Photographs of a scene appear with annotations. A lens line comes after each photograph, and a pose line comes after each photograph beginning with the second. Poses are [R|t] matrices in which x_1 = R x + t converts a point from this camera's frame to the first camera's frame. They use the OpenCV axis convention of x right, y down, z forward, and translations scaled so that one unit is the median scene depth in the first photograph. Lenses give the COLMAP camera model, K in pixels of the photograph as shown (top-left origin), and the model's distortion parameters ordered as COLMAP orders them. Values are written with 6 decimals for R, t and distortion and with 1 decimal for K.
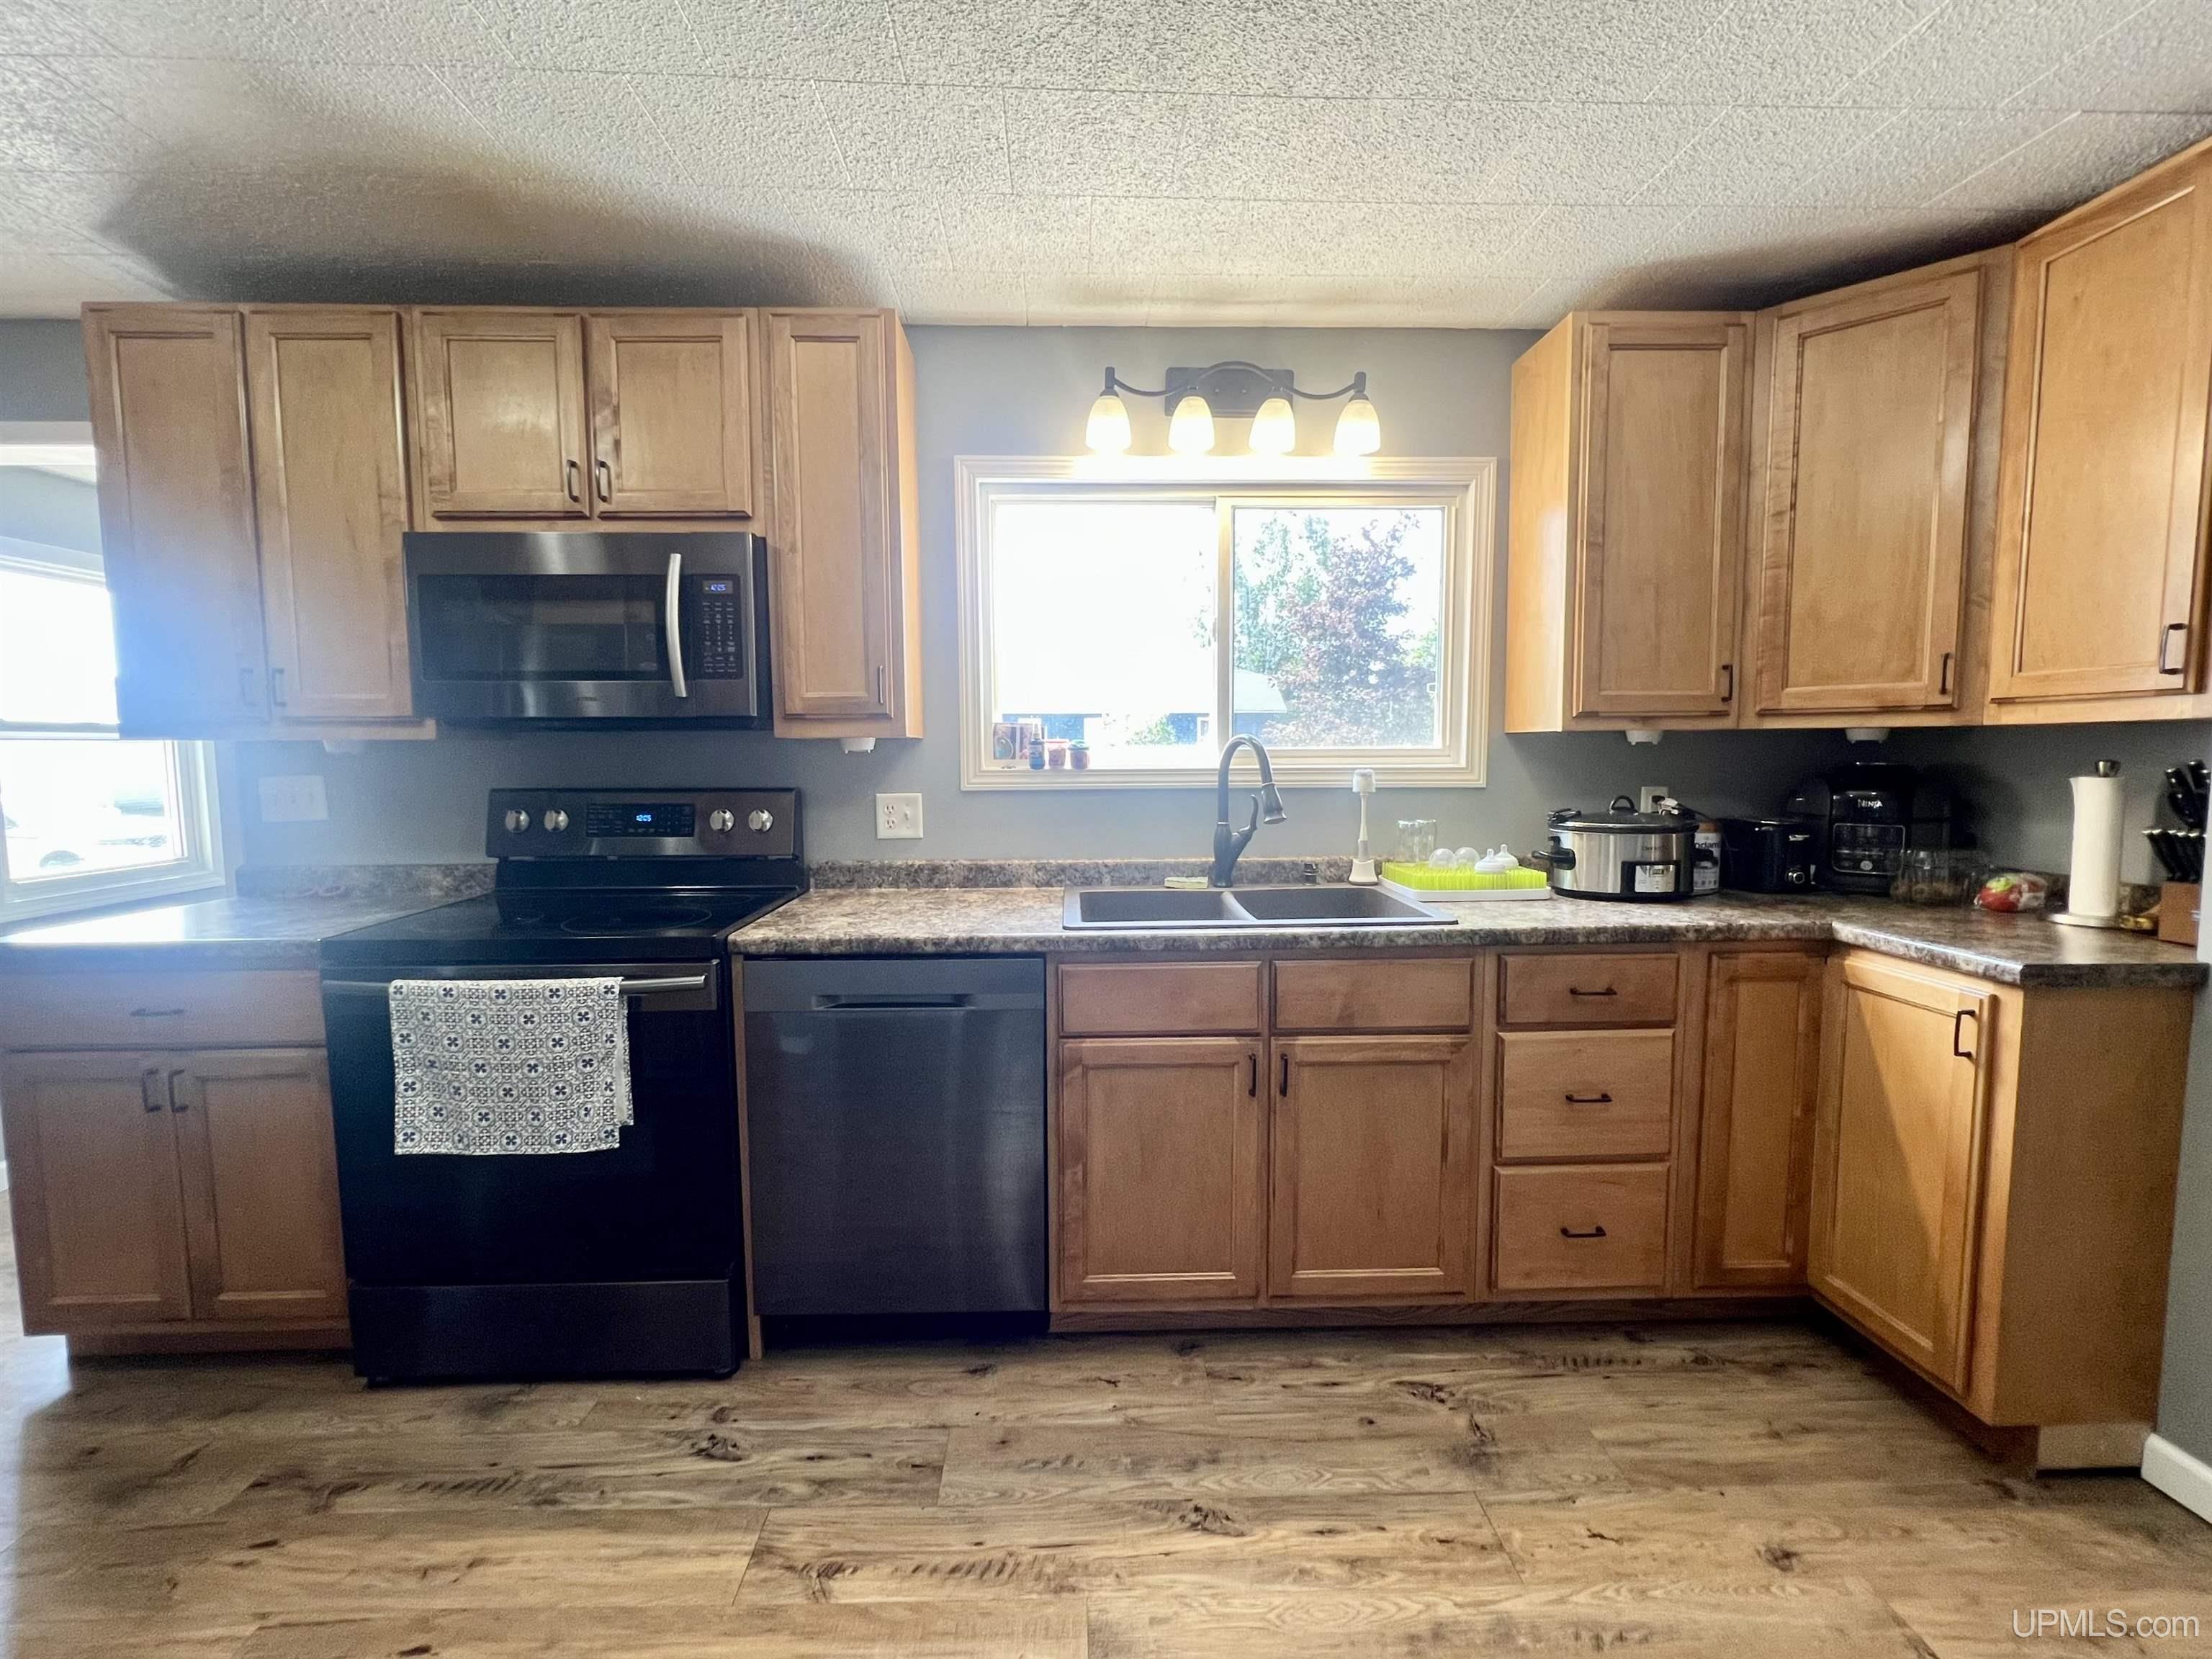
lens RADIAL K [[933.8, 0, 1111.9], [0, 933.8, 831.5], [0, 0, 1]] dist [-0.002867, -0.000068]
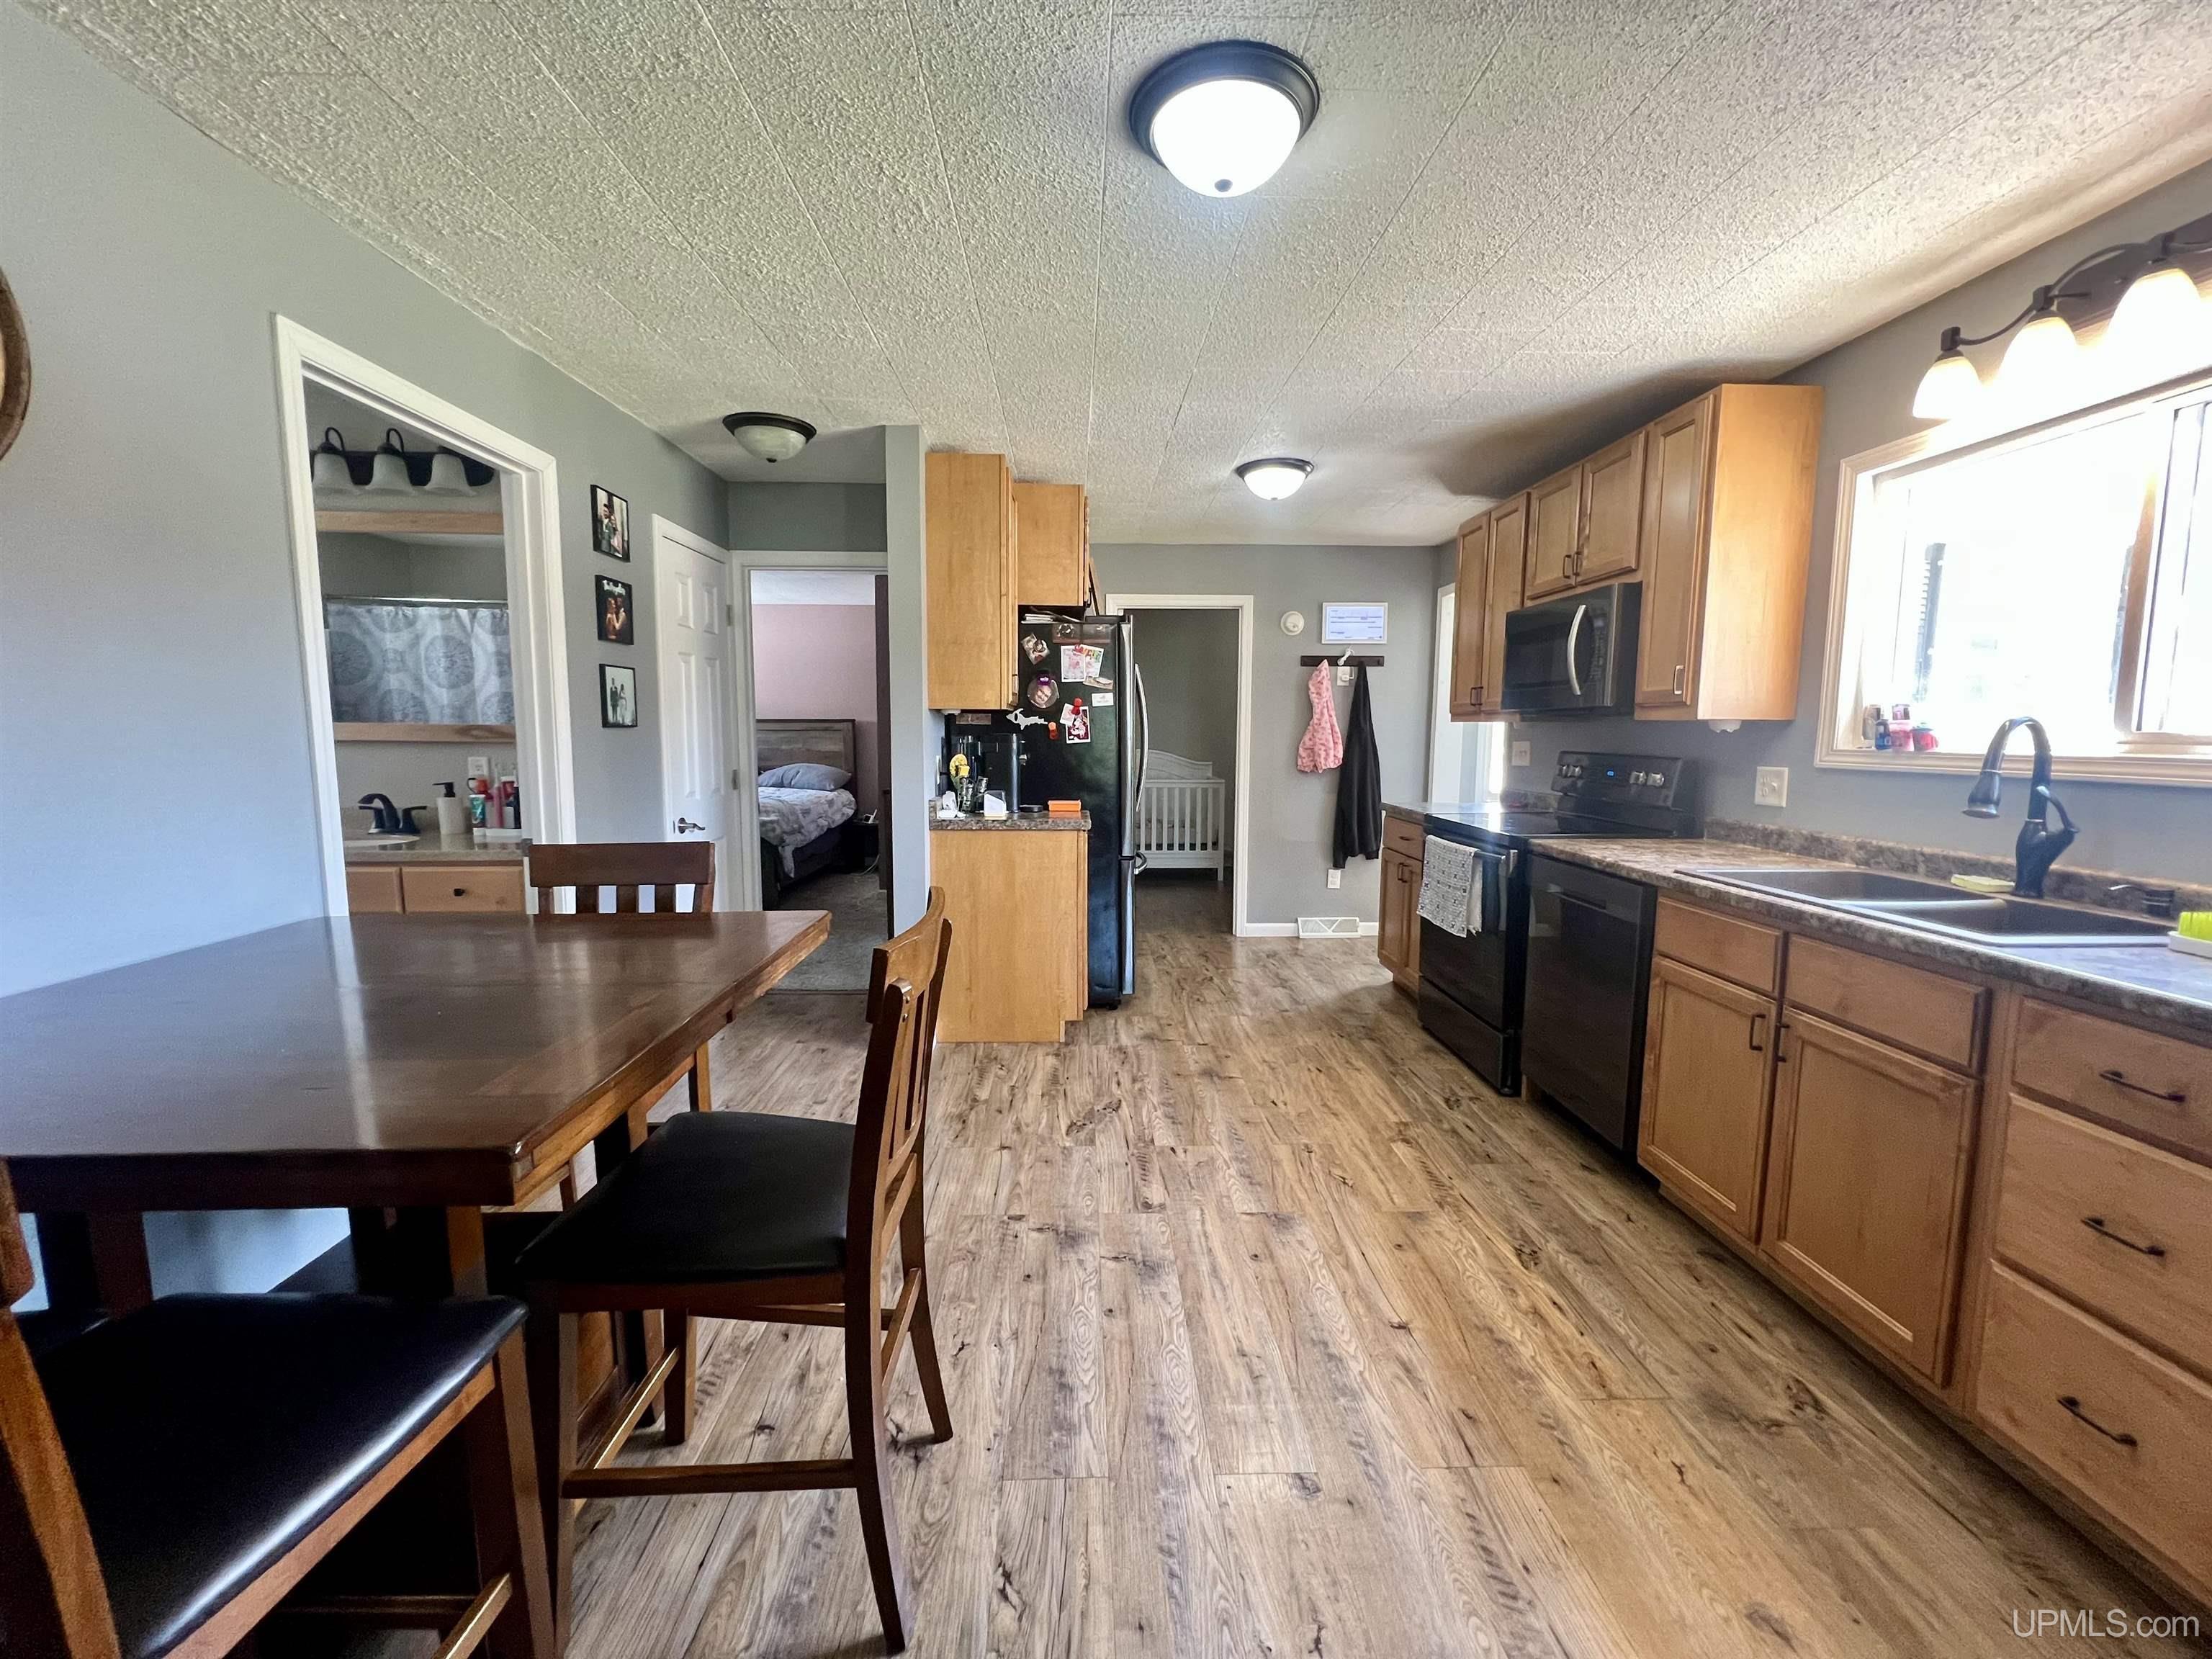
lens RADIAL K [[892.9, 0, 1090.2], [0, 892.9, 826.9], [0, 0, 1]] dist [-0.002037, 0.000725]
pose [[-0.015658, 0.115851, -0.993143, 1.163751], [-0.091396, 0.988941, 0.116801, -0.024265], [0.995692, 0.092598, -0.004896, 0.209019]]
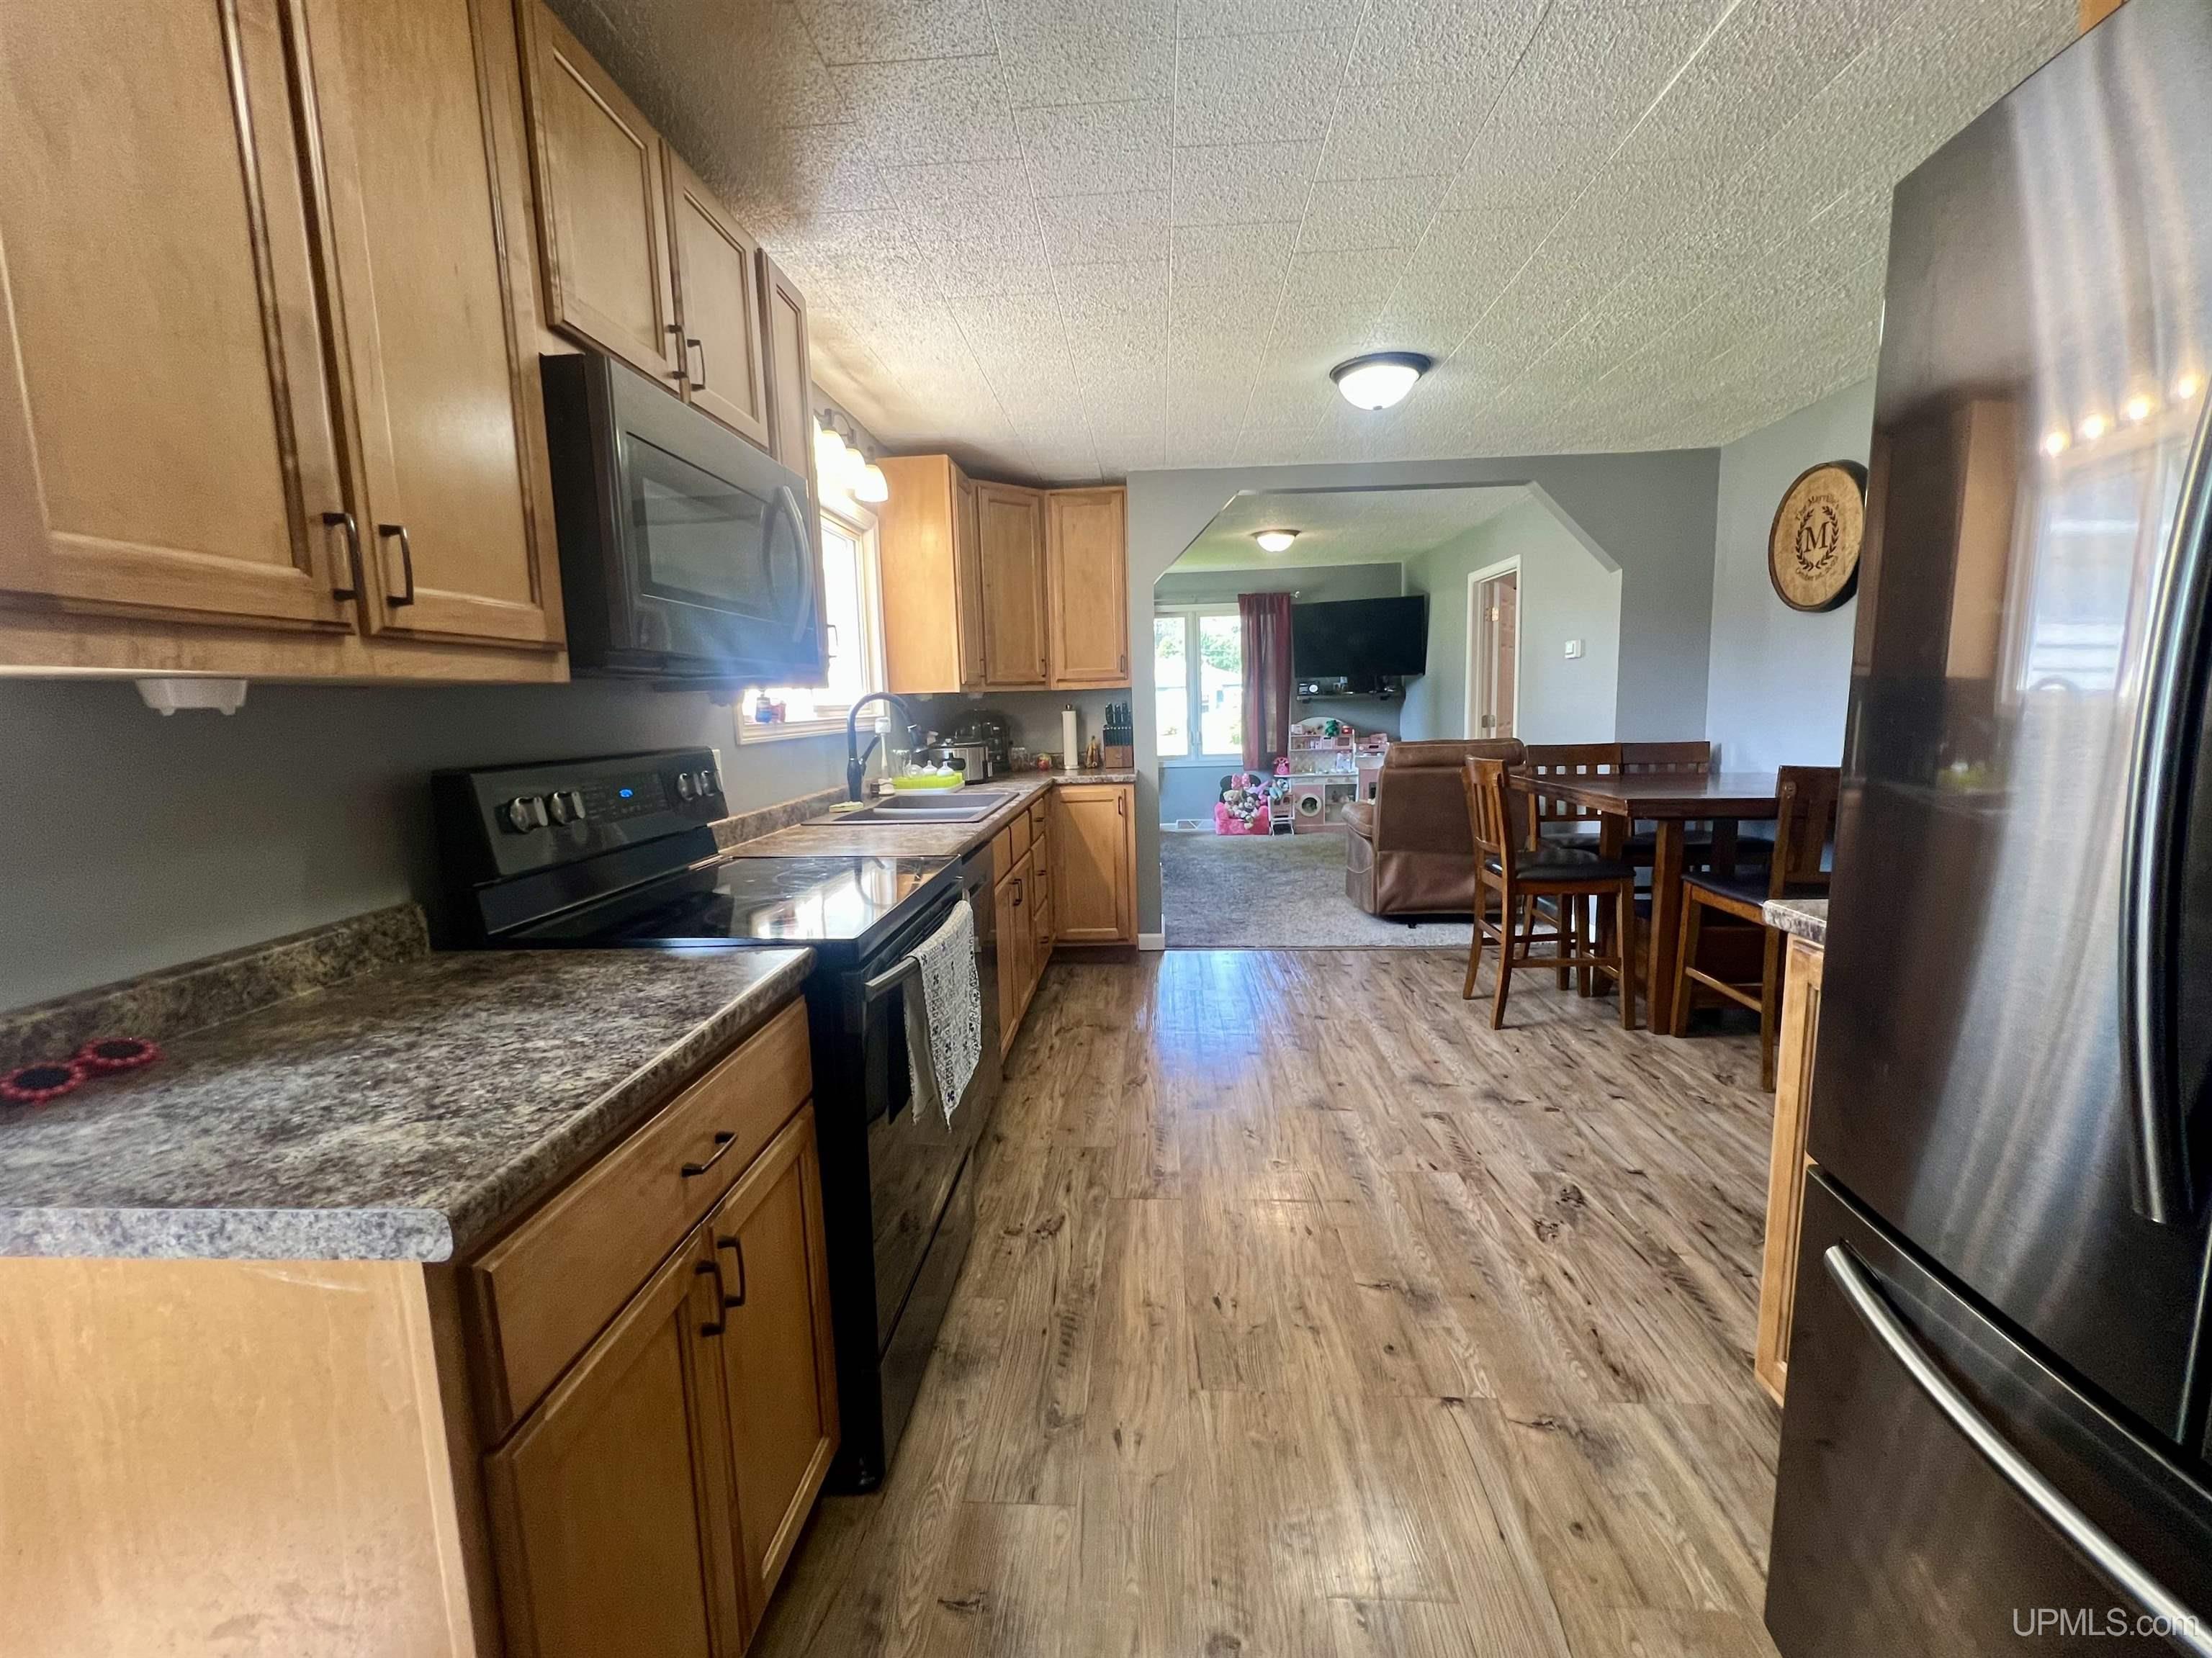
lens RADIAL K [[933.7, 0, 1092.2], [0, 933.7, 824.0], [0, 0, 1]] dist [-0.002867, -0.000068]
pose [[0.103131, -0.128226, 0.986368, -1.470250], [0.115253, 0.986517, 0.116195, -0.041355], [-0.987968, 0.101698, 0.116519, 0.653067]]
